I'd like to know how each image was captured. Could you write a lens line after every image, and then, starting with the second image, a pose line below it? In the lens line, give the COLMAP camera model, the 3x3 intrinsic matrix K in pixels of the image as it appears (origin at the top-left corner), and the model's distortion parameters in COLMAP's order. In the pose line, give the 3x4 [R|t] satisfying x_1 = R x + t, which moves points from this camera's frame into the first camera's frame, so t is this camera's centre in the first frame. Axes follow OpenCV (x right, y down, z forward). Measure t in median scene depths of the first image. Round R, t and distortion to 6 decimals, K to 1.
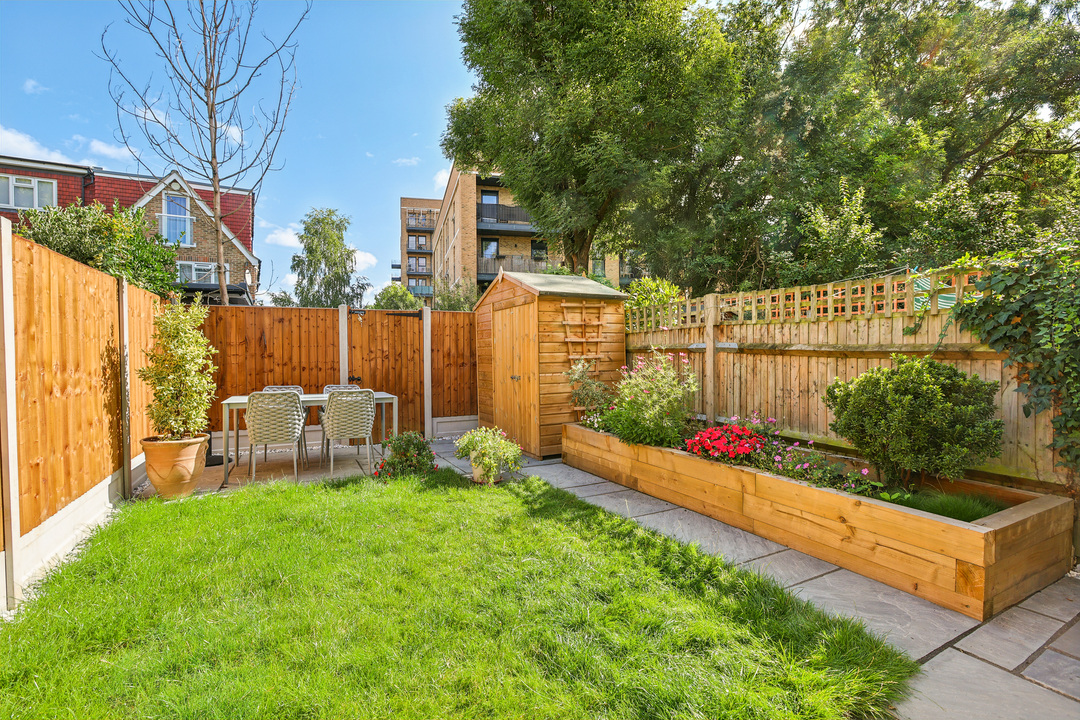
lens RADIAL K [[499.7, 0, 534.6], [0, 499.7, 357.9], [0, 0, 1]] dist [-0.026287, 0.000279]
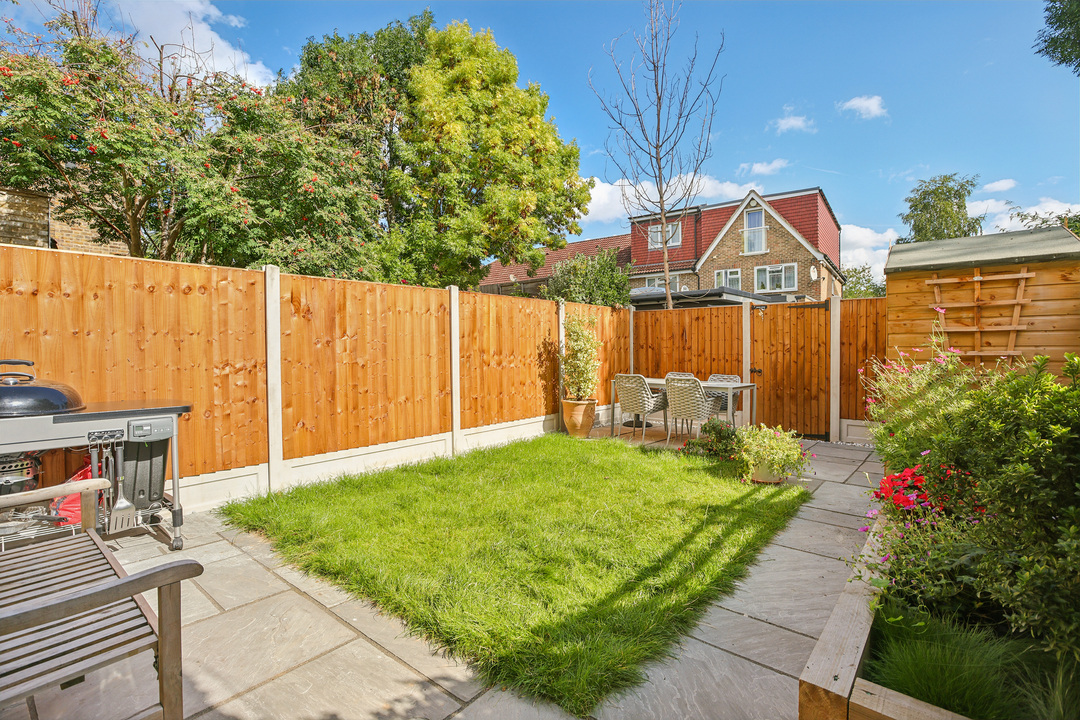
lens RADIAL K [[499.7, 0, 534.6], [0, 499.7, 357.9], [0, 0, 1]] dist [-0.026287, 0.000279]
pose [[0.376831, 0.026558, -0.925901, 0.456176], [-0.011628, 0.999646, 0.023941, -0.004967], [0.926209, 0.001745, 0.377006, 0.172836]]
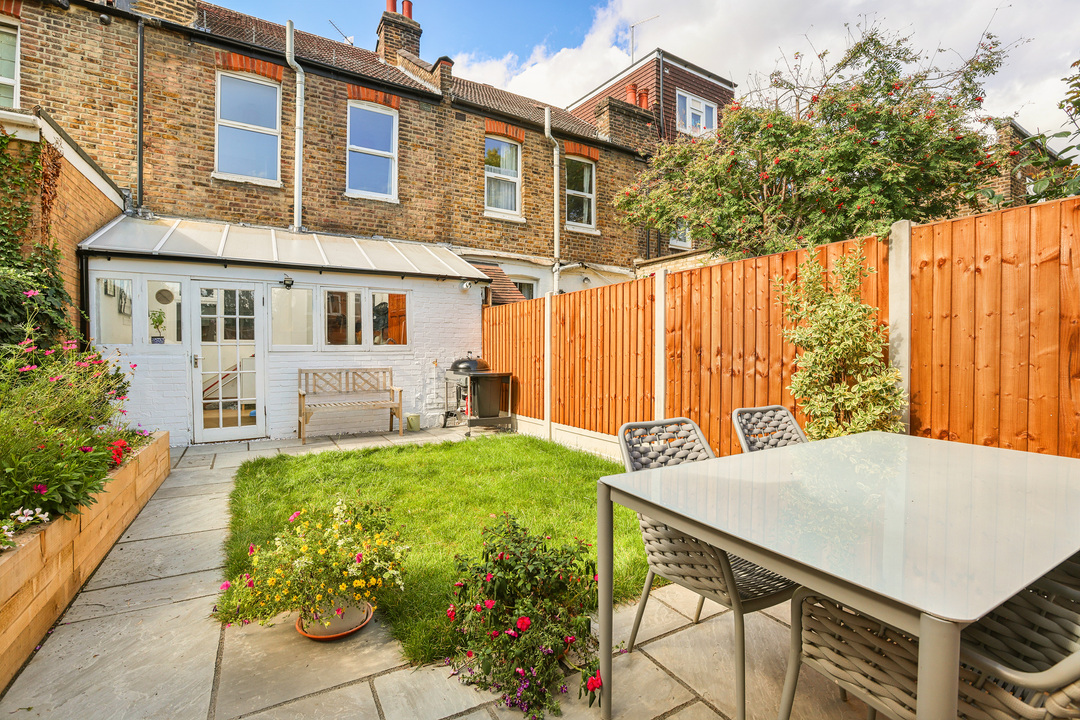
lens RADIAL K [[499.7, 0, 534.6], [0, 499.7, 357.9], [0, 0, 1]] dist [-0.026287, 0.000279]
pose [[-0.999941, 0.005012, -0.009628, -0.208161], [0.004730, 0.999565, 0.029120, -0.002927], [0.009770, 0.029072, -0.999530, 1.071820]]
